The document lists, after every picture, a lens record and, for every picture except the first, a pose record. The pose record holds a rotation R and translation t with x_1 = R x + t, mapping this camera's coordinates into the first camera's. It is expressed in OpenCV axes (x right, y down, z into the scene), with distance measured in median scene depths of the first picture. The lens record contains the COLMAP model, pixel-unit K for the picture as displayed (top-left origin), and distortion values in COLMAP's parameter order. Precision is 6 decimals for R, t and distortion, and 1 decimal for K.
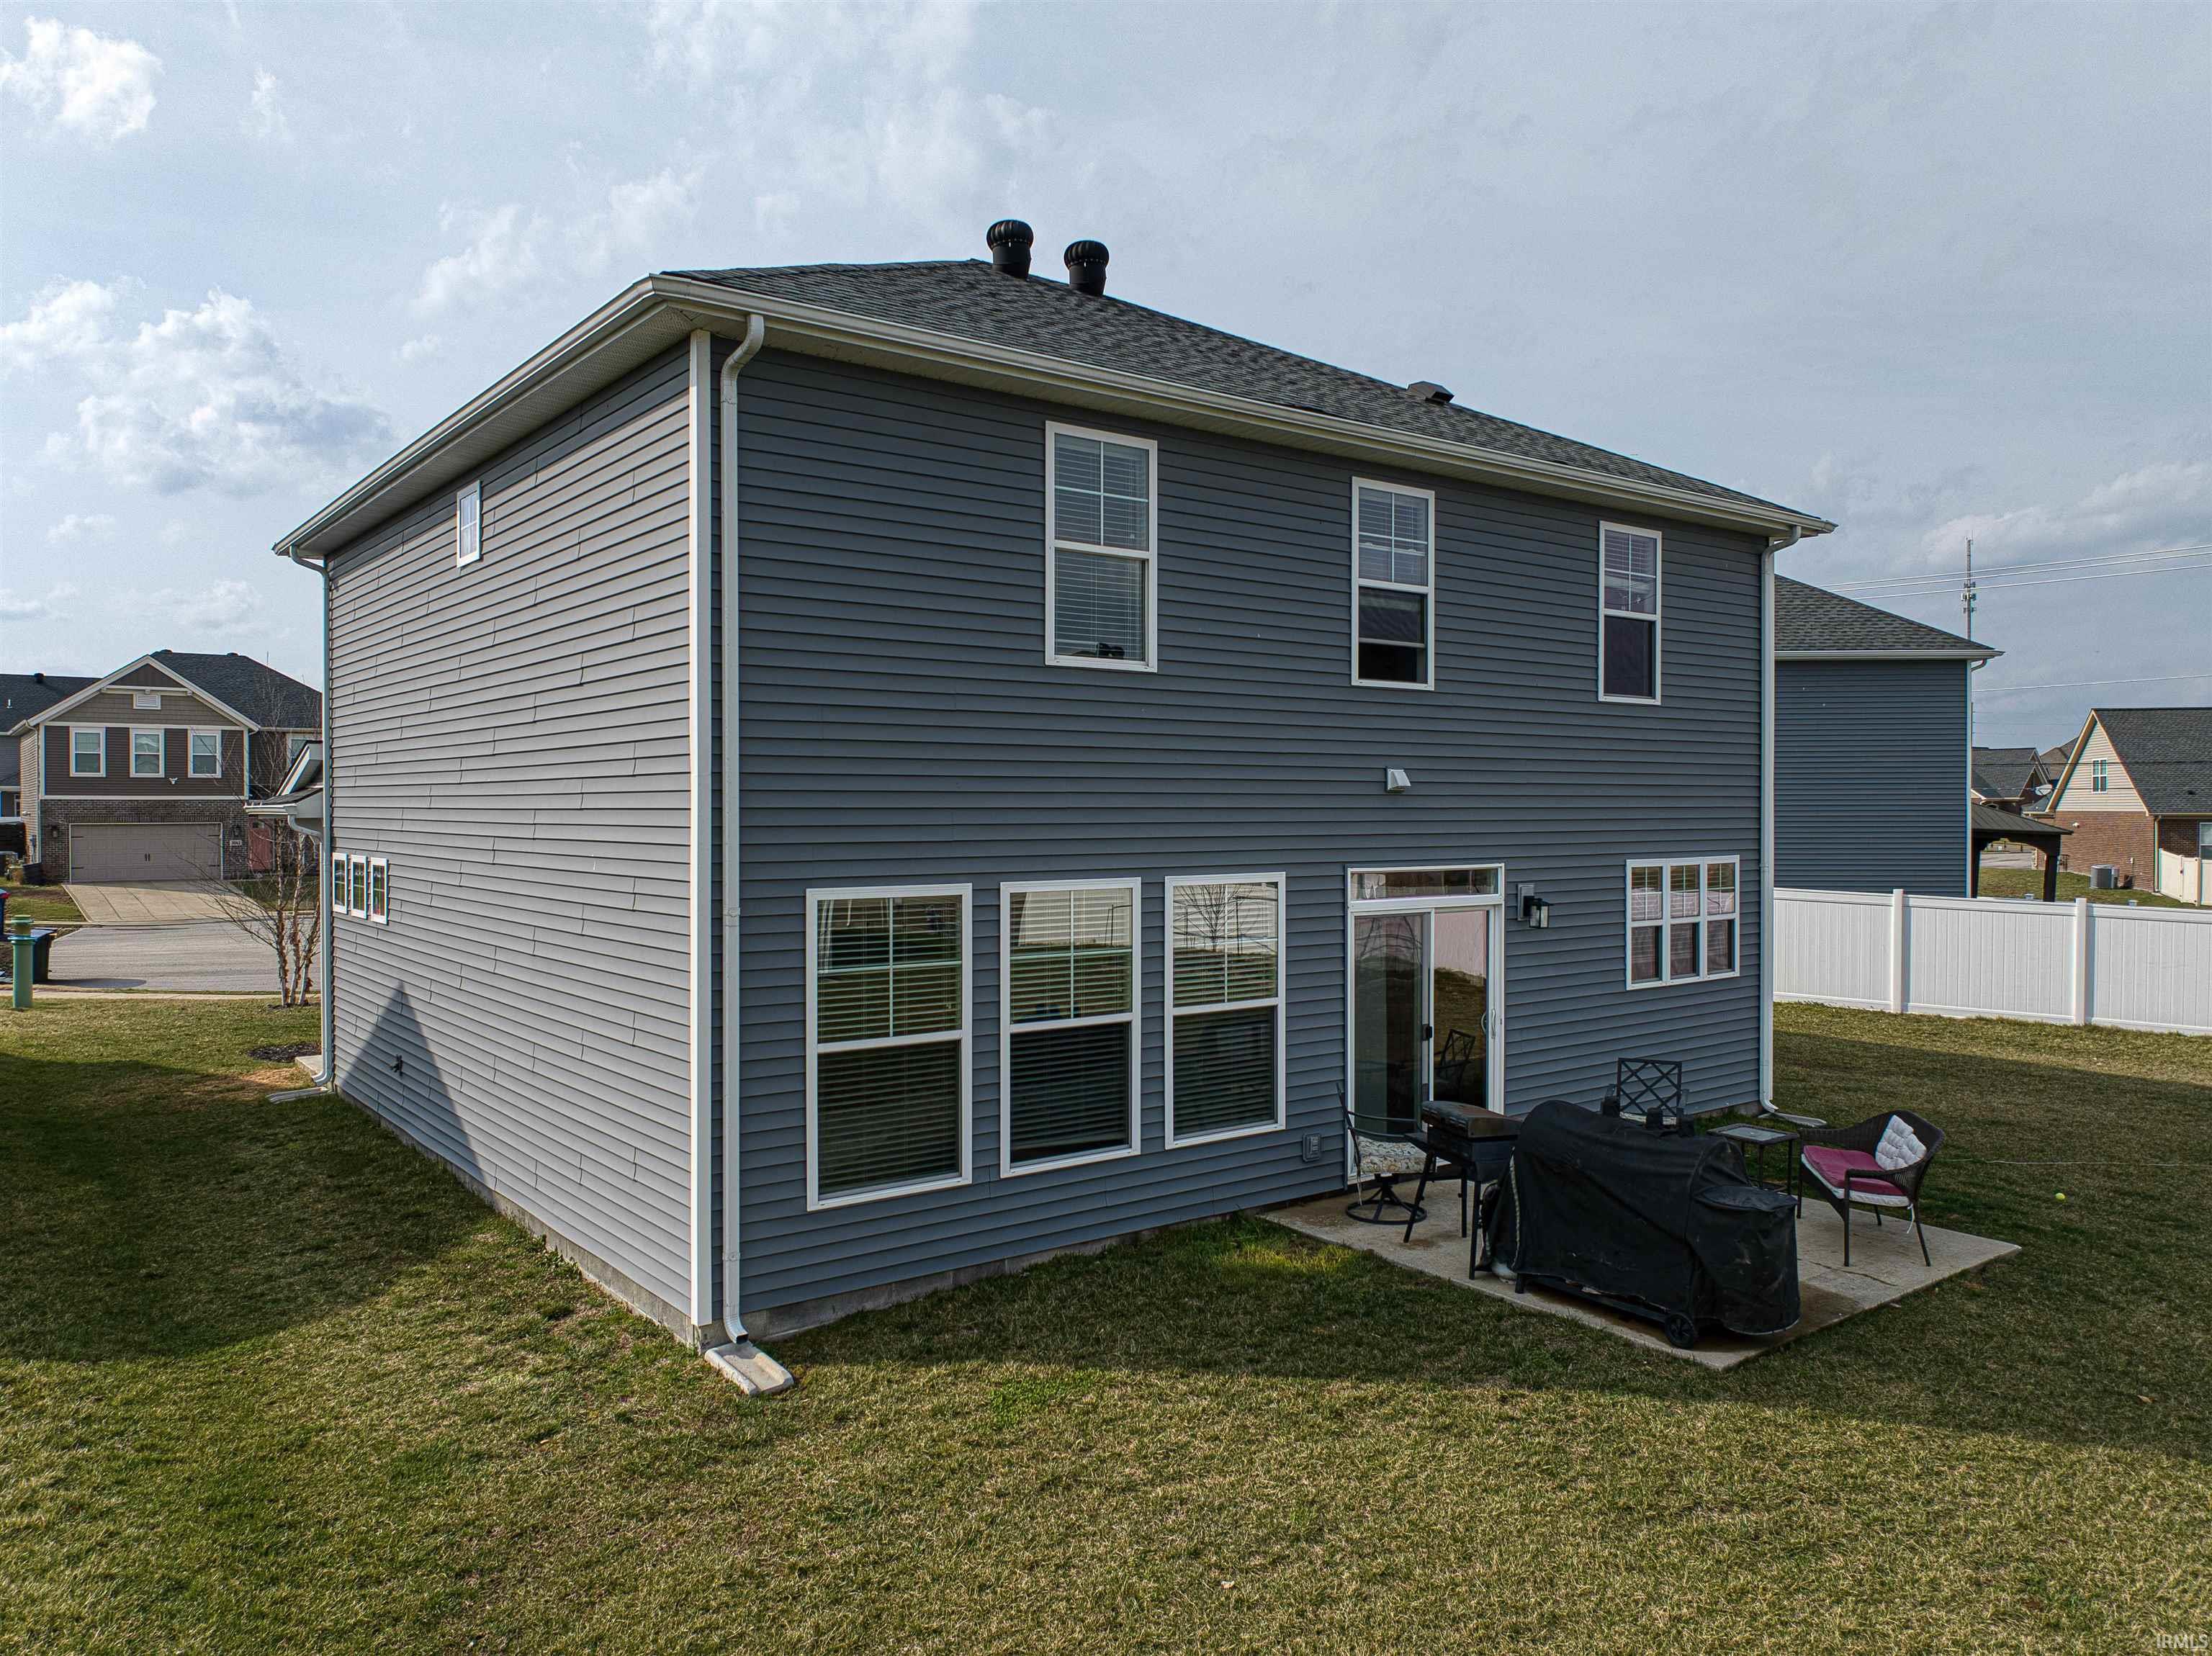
lens RADIAL K [[1568.9, 0, 1106.0], [0, 1568.9, 828.0], [0, 0, 1]] dist [0.000245, -0.044512]
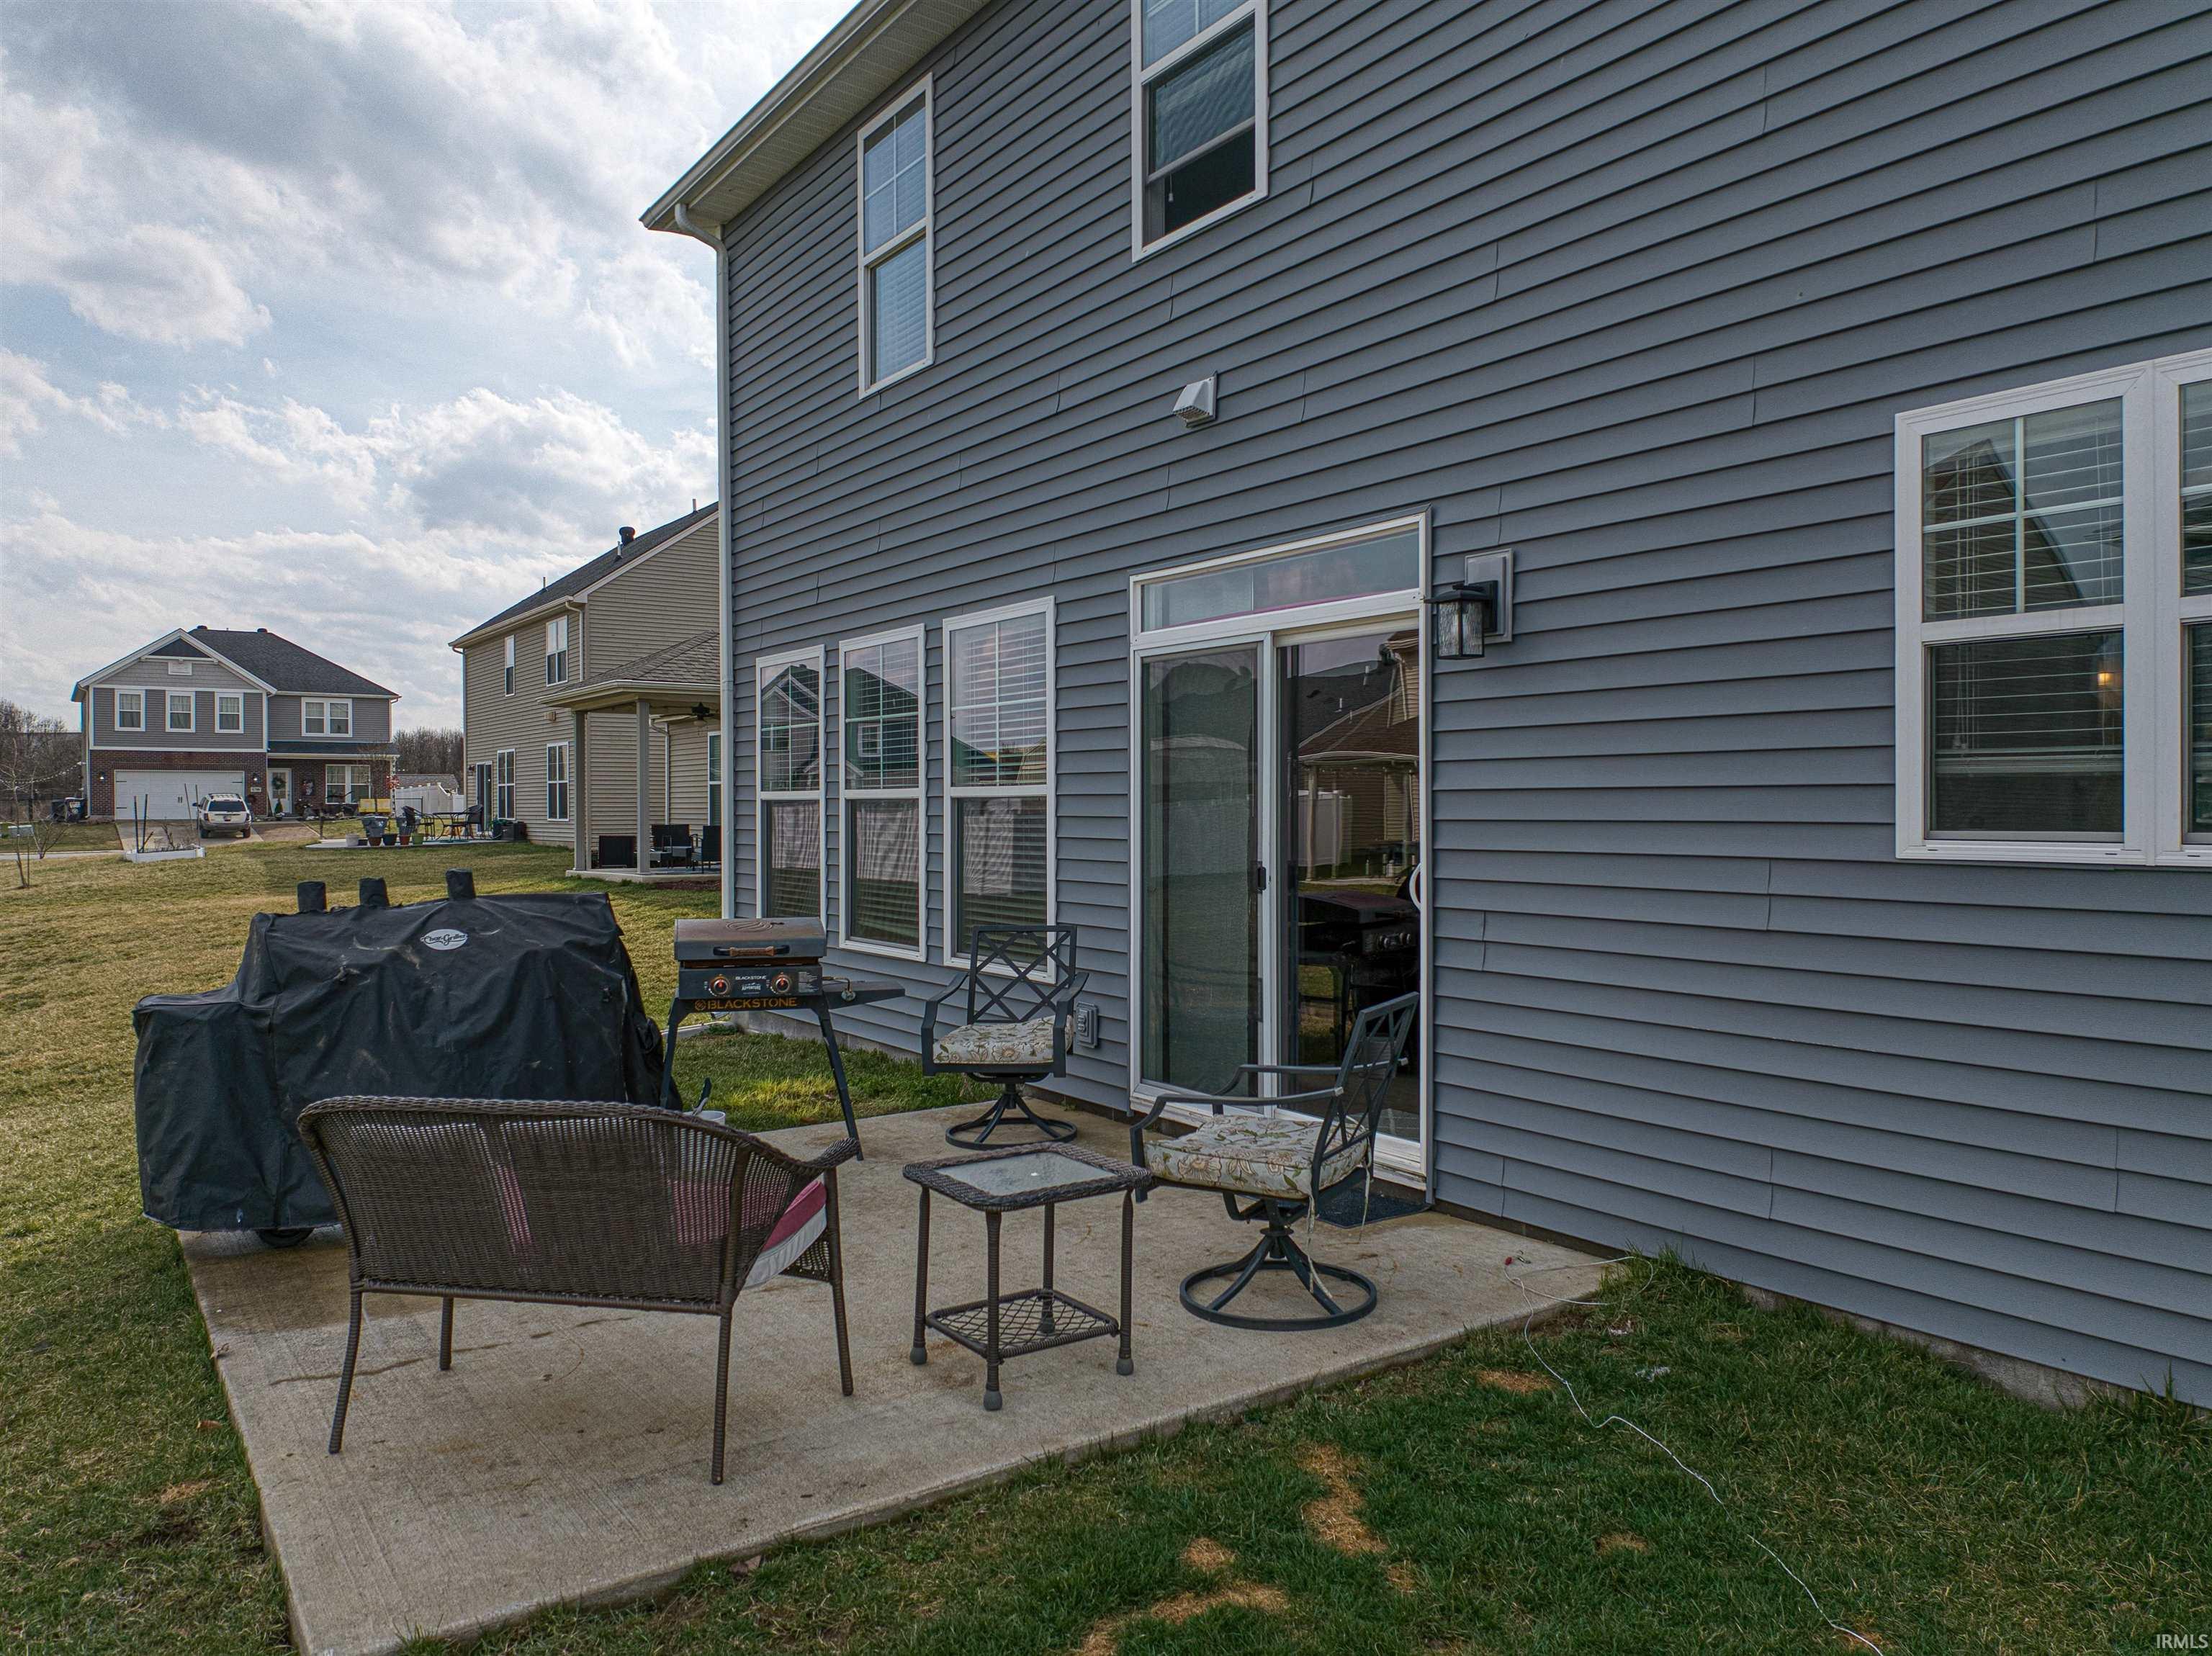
lens RADIAL K [[1568.4, 0, 1106.0], [0, 1568.4, 828.0], [0, 0, 1]] dist [0.046647, -0.074168]
pose [[-0.053268, 0.017064, -0.998434, 0.915144], [-0.009869, 0.999796, 0.017614, 0.134492], [0.998531, 0.010792, -0.053088, 1.245408]]
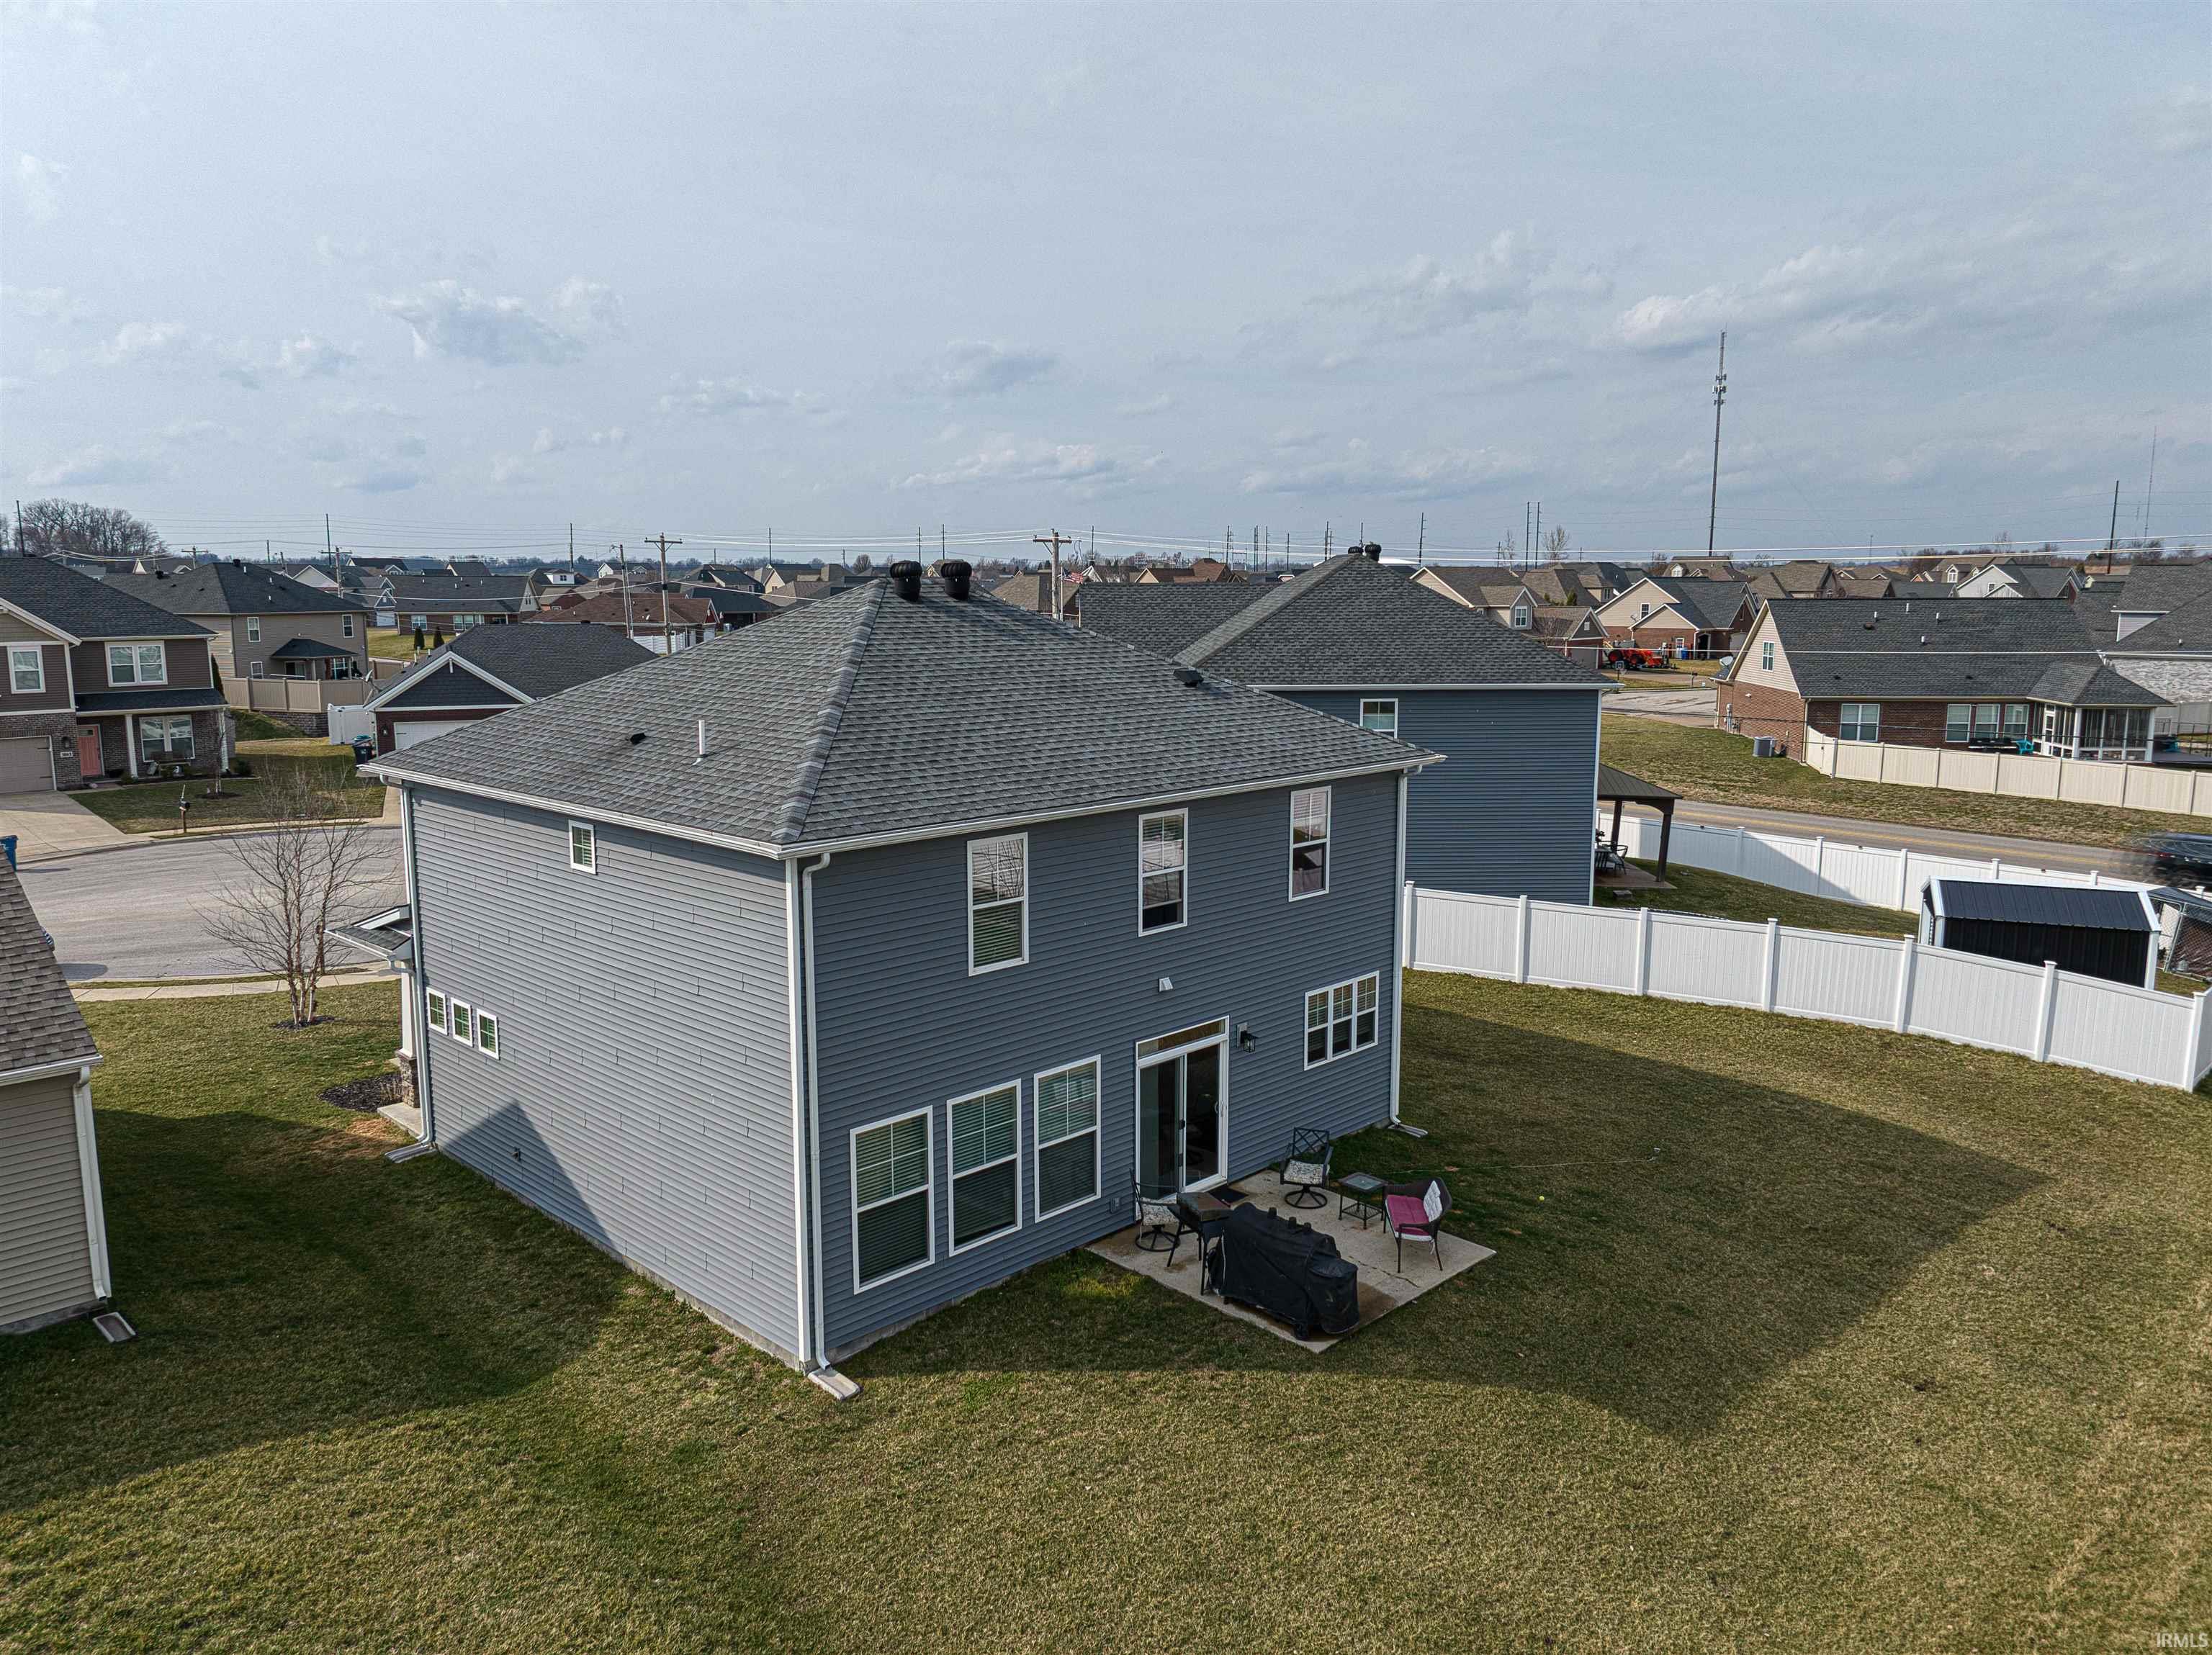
lens RADIAL K [[1568.3, 0, 1106.0], [0, 1568.3, 827.5], [0, 0, 1]] dist [0.046647, -0.074168]
pose [[0.990212, -0.022012, 0.137826, -0.130935], [0.002317, 0.989942, 0.141455, -0.542975], [-0.139554, -0.139751, 0.980303, -0.769476]]
